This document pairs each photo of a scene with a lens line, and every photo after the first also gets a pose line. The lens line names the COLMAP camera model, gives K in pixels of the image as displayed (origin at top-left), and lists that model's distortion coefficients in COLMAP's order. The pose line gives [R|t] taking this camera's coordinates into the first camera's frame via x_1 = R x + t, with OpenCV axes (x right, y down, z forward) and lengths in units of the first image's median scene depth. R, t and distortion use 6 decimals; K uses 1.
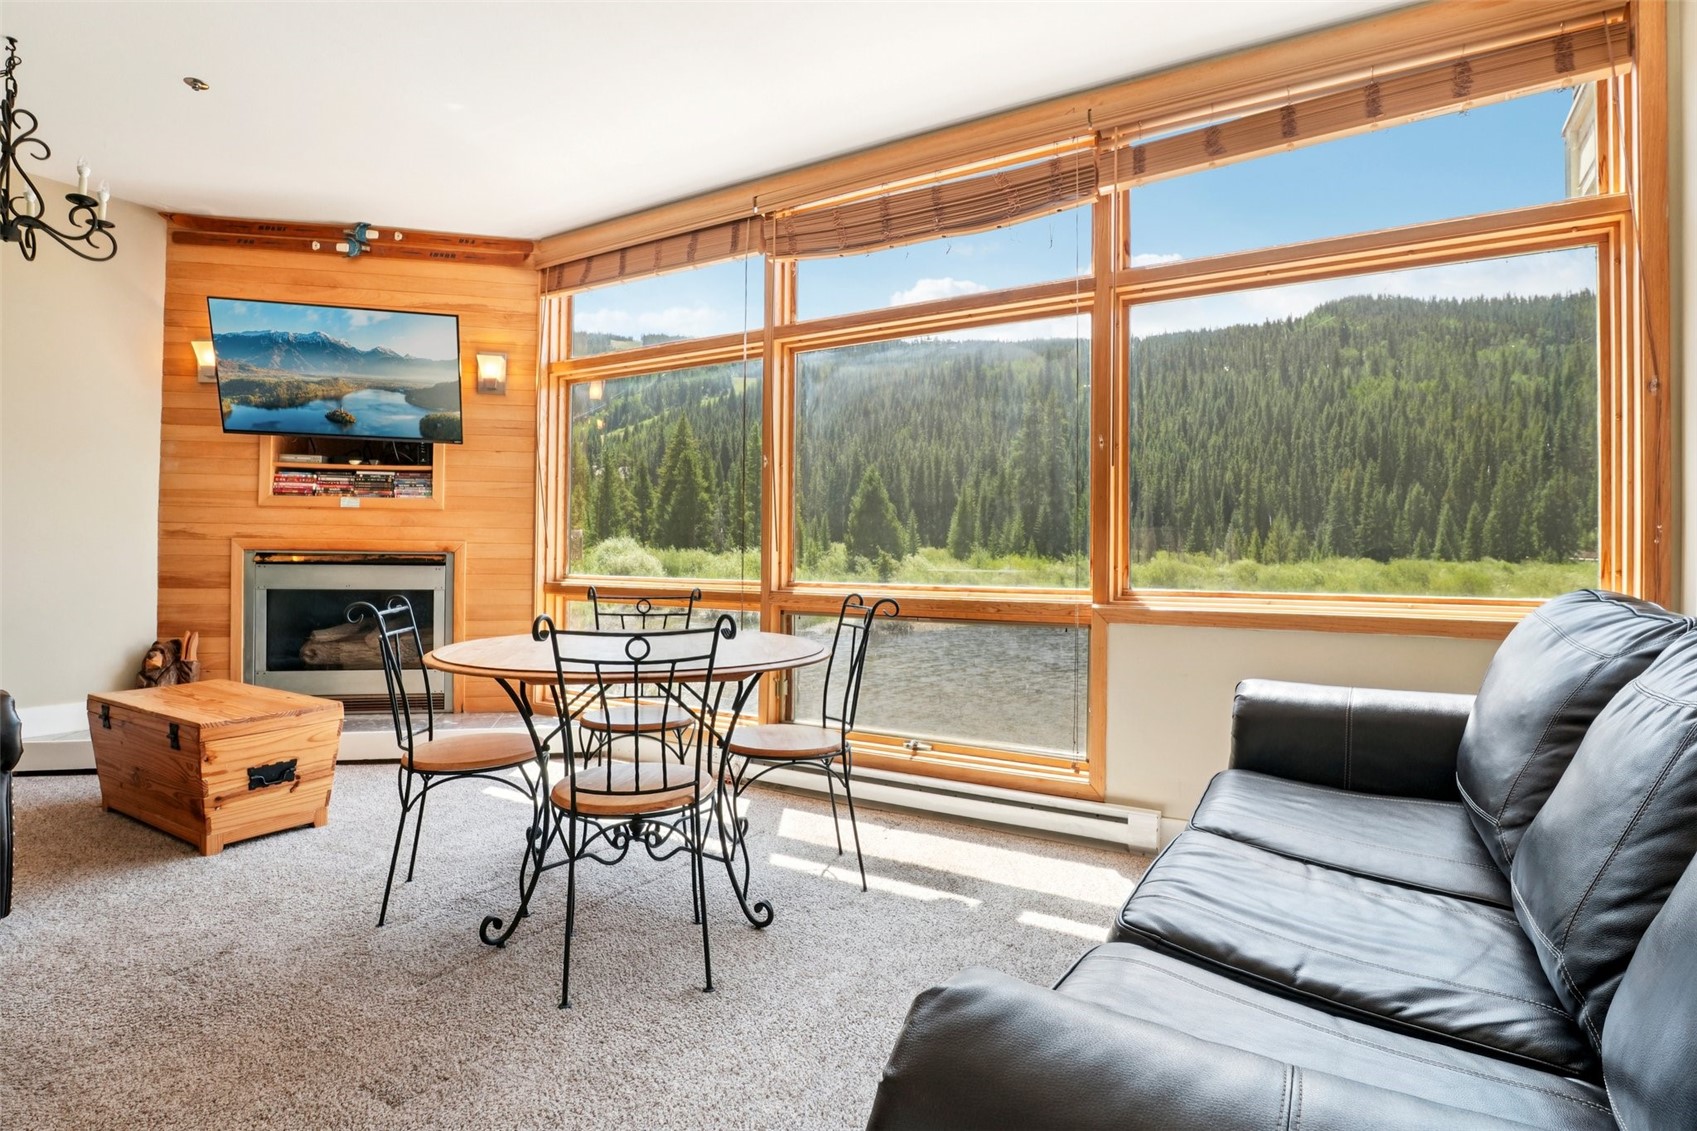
lens RADIAL K [[868.0, 0, 805.7], [0, 868.0, 555.1], [0, 0, 1]] dist [-0.038898, 0.001049]
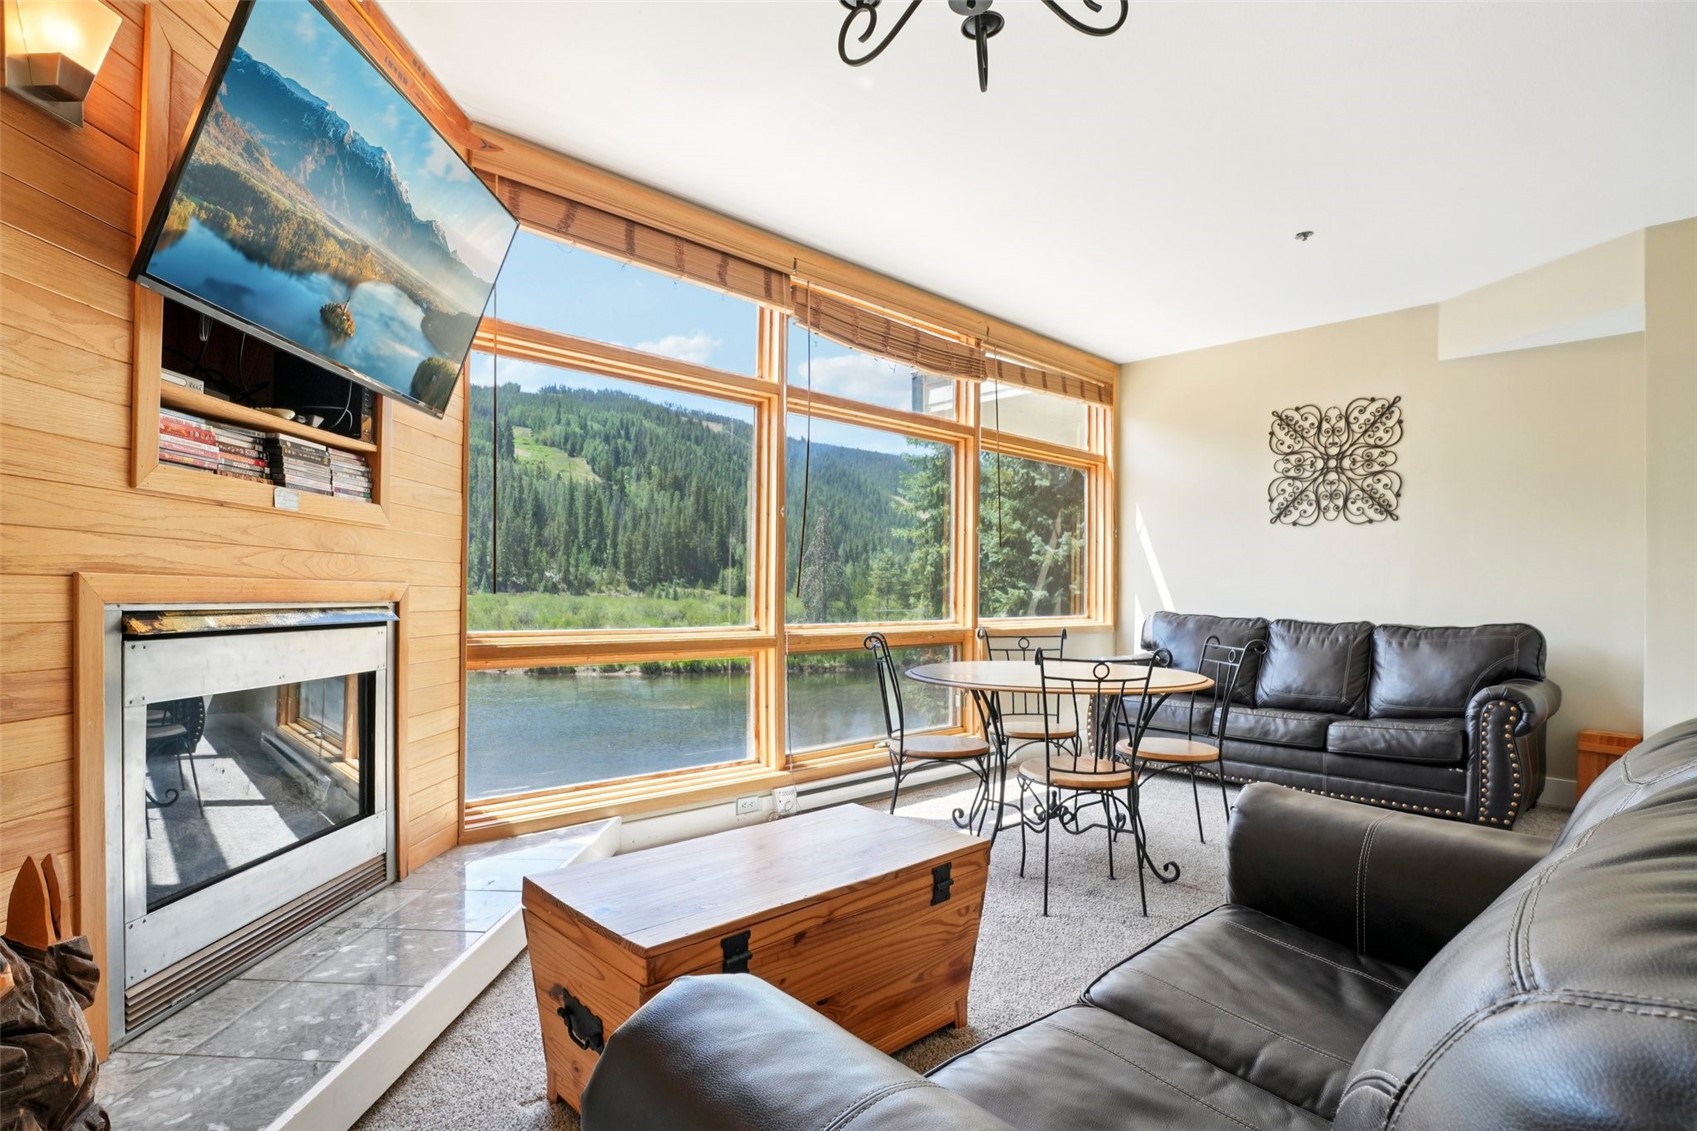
lens RADIAL K [[844.1, 0, 881.7], [0, 844.1, 605.9], [0, 0, 1]] dist [-0.032394, 0.000197]
pose [[0.217136, -0.019429, 0.975948, -1.041753], [-0.001261, 0.999795, 0.020184, -0.014119], [-0.976141, -0.005613, 0.217067, 0.674651]]
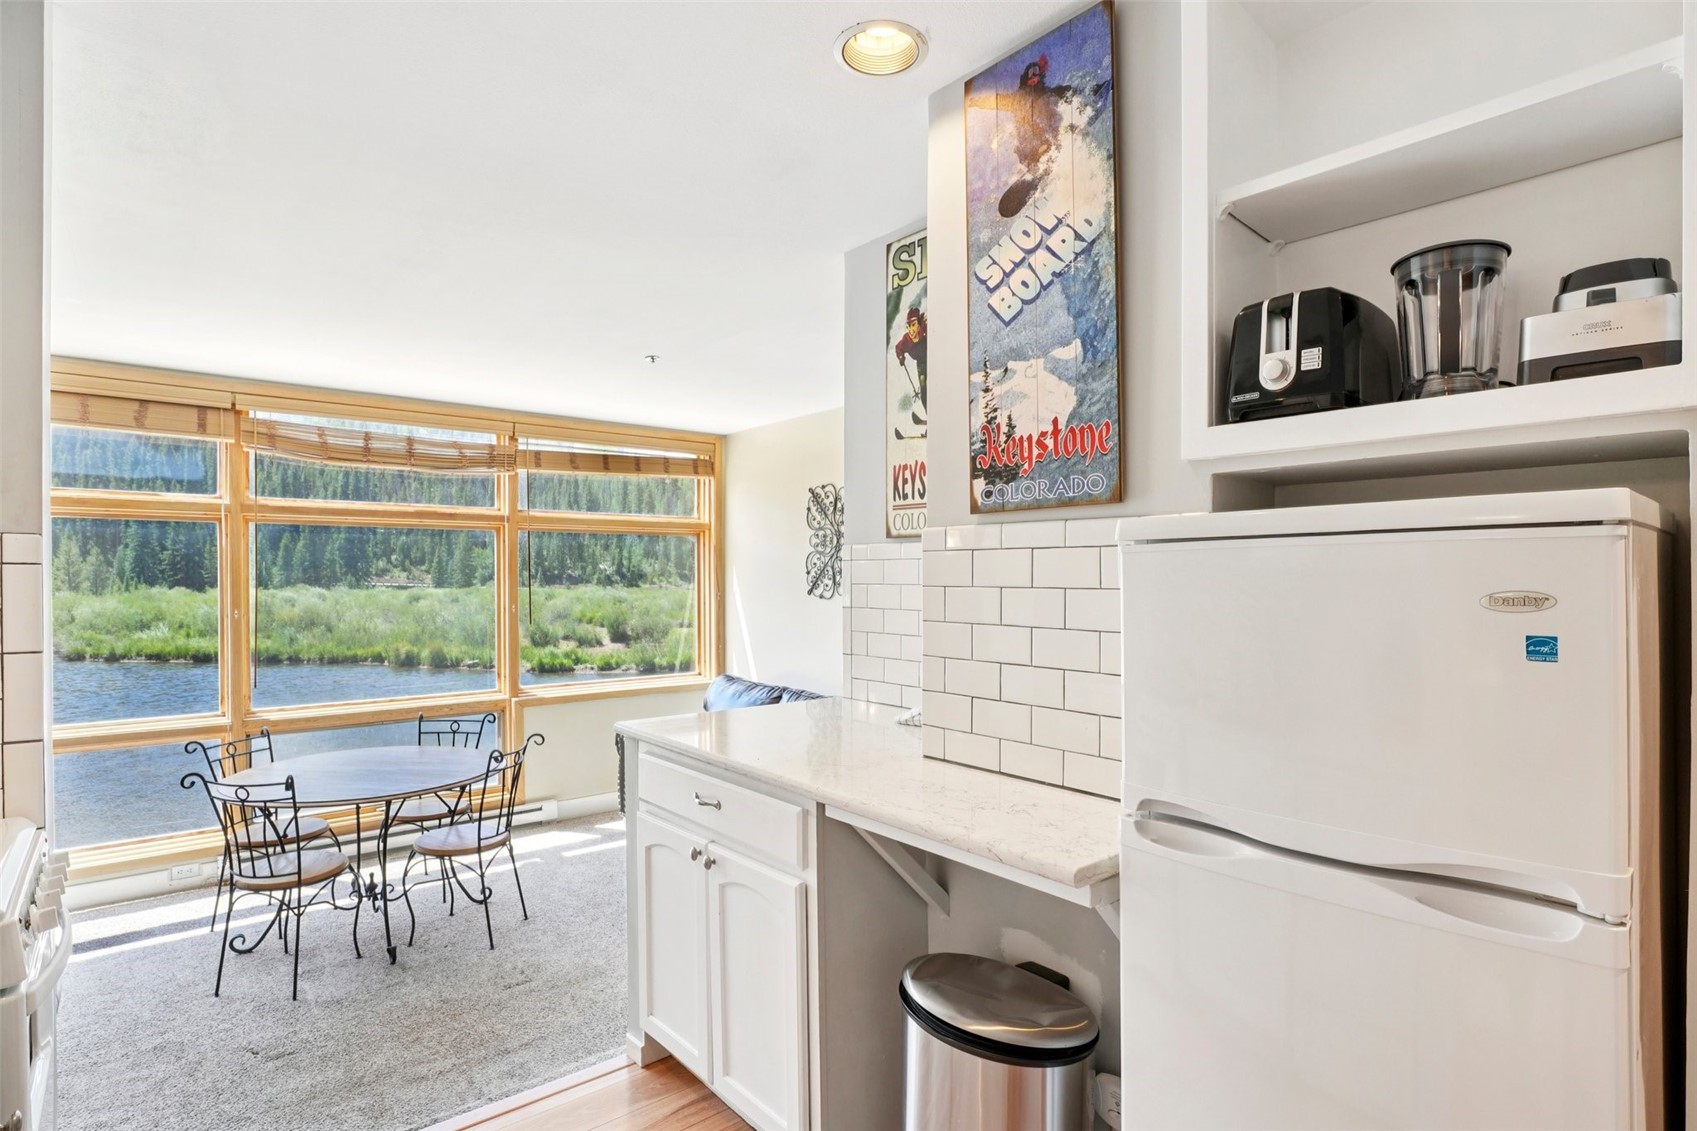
lens RADIAL K [[845.4, 0, 849.2], [0, 845.4, 582.5], [0, 0, 1]] dist [0.000618, 0.000360]
pose [[0.311820, -0.007351, 0.950113, -0.918983], [0.007441, 0.999958, 0.005294, -0.152964], [-0.950112, 0.005418, 0.311862, -0.185371]]
